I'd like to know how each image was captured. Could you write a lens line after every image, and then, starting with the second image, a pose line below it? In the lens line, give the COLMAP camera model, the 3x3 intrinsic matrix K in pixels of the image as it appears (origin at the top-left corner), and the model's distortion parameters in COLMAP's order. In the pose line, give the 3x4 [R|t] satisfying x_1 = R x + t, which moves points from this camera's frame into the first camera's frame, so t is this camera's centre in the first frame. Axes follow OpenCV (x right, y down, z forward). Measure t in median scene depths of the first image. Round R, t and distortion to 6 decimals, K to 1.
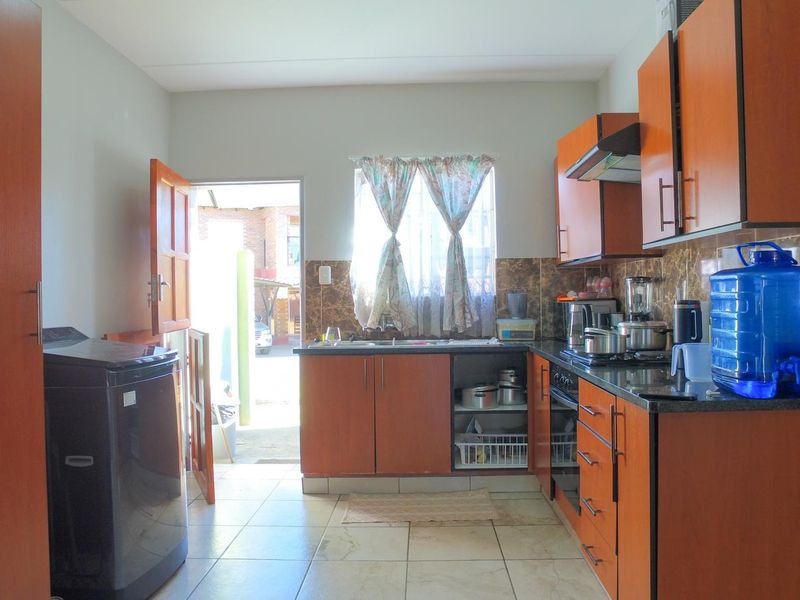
lens RADIAL K [[624.0, 0, 404.2], [0, 624.0, 300.1], [0, 0, 1]] dist [-0.114397, 0.065284]
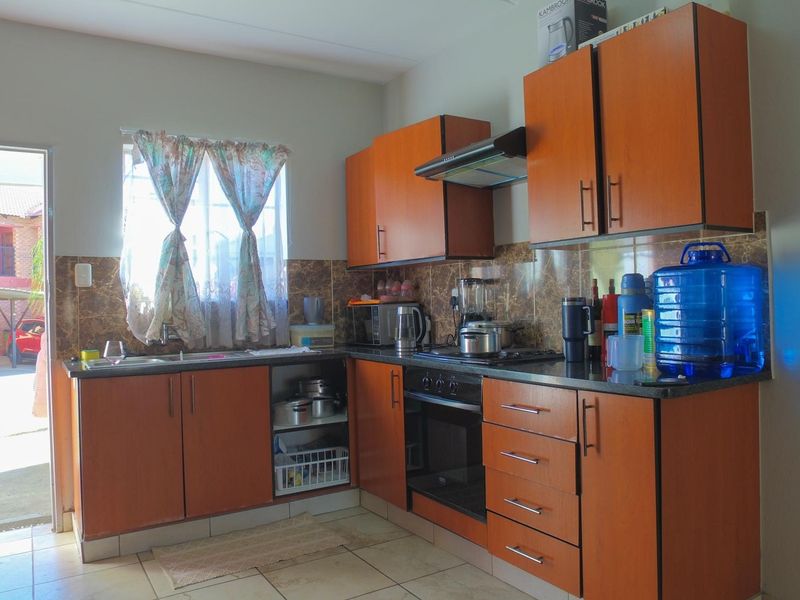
lens RADIAL K [[624.0, 0, 403.0], [0, 624.0, 298.9], [0, 0, 1]] dist [-0.114397, 0.065284]
pose [[0.831682, -0.005019, 0.555230, -0.225340], [0.016496, 0.999741, -0.015672, 0.008551], [-0.555007, 0.022193, 0.831549, 0.152793]]
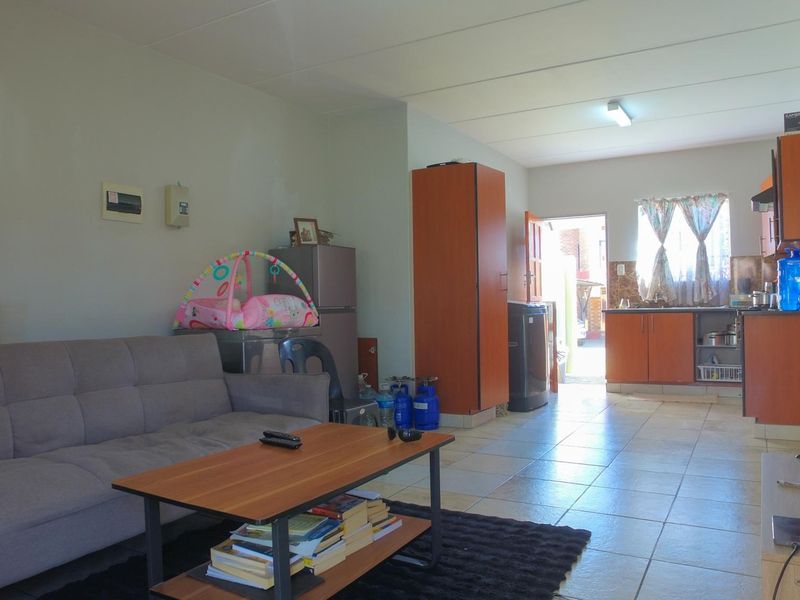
lens RADIAL K [[624.0, 0, 403.7], [0, 624.0, 300.5], [0, 0, 1]] dist [-0.114397, 0.065284]
pose [[0.880226, -0.005124, -0.474527, 0.152680], [0.002333, 0.999976, -0.006469, 0.054716], [0.474549, 0.004587, 0.880217, -0.781544]]
